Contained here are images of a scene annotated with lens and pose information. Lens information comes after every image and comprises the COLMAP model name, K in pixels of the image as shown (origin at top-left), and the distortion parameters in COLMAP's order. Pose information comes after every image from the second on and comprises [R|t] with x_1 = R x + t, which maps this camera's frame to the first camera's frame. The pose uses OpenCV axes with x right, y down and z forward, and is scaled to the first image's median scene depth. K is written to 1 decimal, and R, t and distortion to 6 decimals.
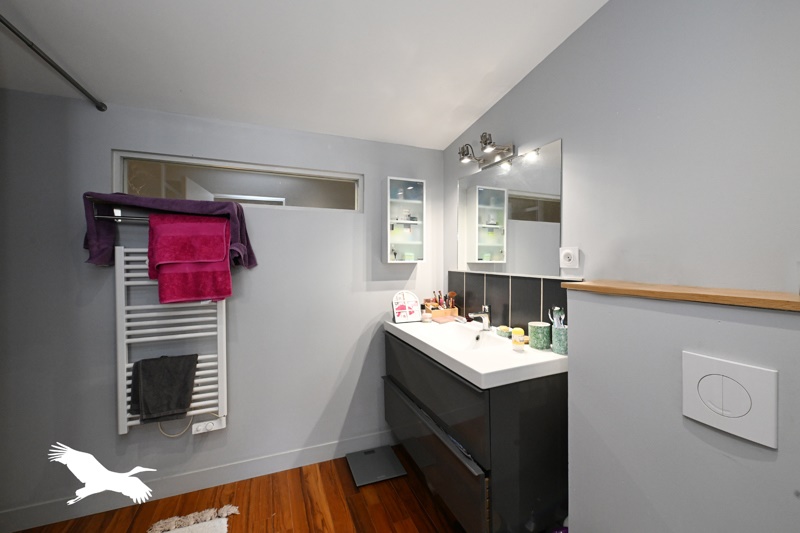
lens RADIAL K [[313.5, 0, 394.2], [0, 313.5, 260.9], [0, 0, 1]] dist [-0.000475, 0.000000]
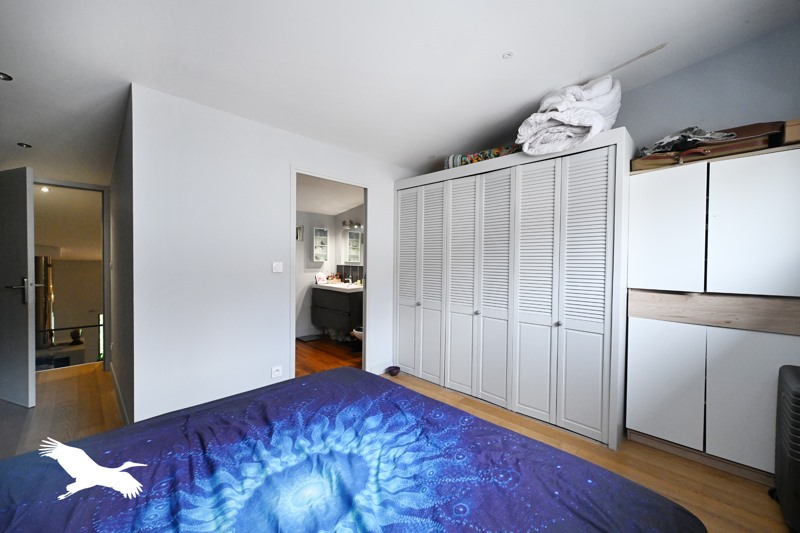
lens RADIAL K [[313.5, 0, 395.6], [0, 313.5, 264.6], [0, 0, 1]] dist [-0.000475, 0.000000]
pose [[0.920101, 0.008007, 0.391599, -0.392017], [-0.010140, 0.999943, 0.003378, 0.015937], [-0.391549, -0.007079, 0.920130, -1.551754]]
